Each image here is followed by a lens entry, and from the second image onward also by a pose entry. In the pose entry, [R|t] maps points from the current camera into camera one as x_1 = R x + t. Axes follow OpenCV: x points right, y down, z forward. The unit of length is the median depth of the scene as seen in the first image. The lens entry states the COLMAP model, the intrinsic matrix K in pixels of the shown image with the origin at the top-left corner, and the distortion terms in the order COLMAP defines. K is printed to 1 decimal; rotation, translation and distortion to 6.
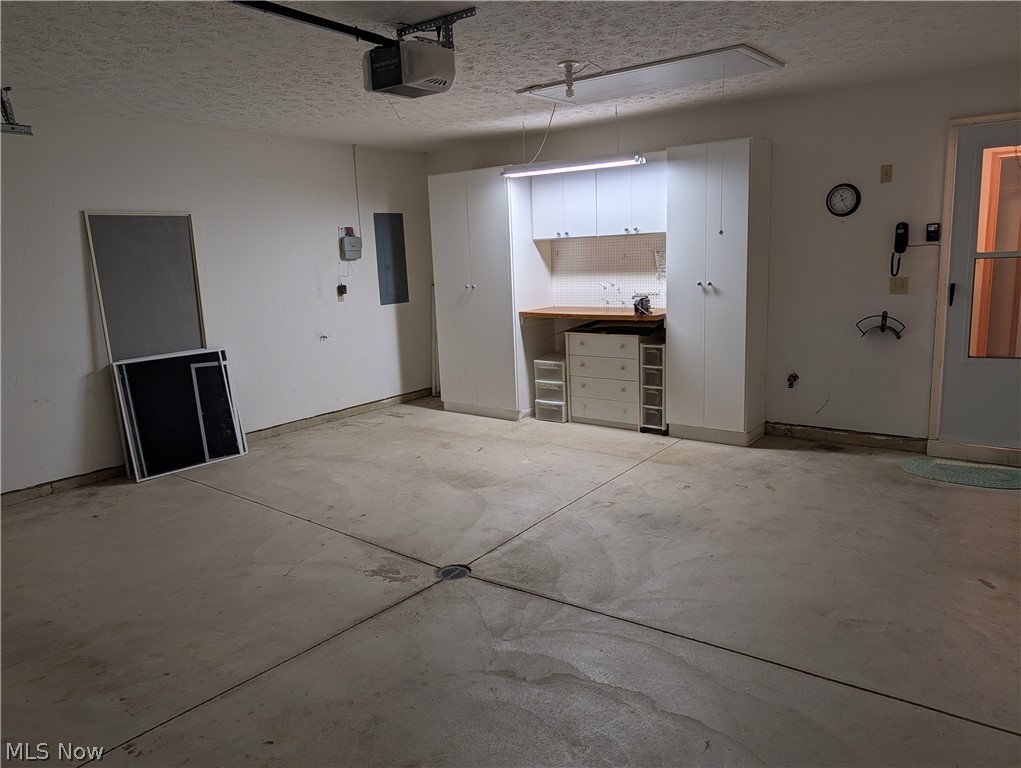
lens RADIAL K [[739.8, 0, 510.5], [0, 739.8, 384.0], [0, 0, 1]] dist [0.019411, -0.001806]
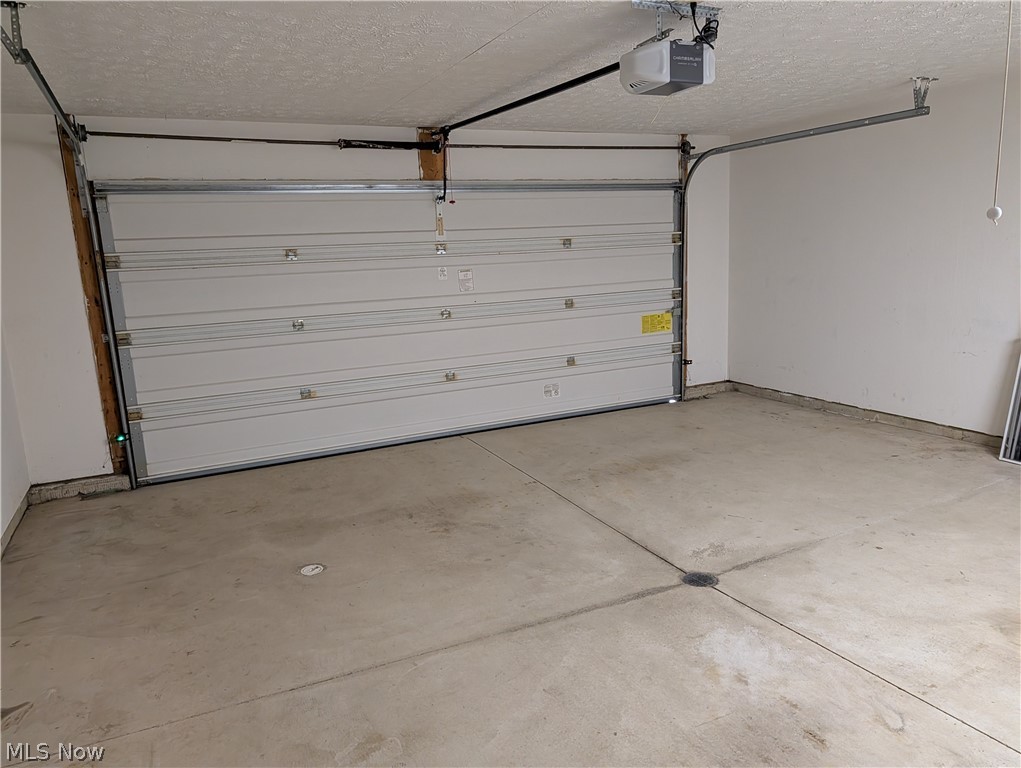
lens RADIAL K [[739.8, 0, 510.5], [0, 739.8, 384.0], [0, 0, 1]] dist [0.019411, -0.001806]
pose [[-0.447550, 0.222156, -0.866225, 0.729149], [-0.102281, 0.949578, 0.296378, -0.222904], [0.888391, 0.221242, -0.402261, 0.997330]]
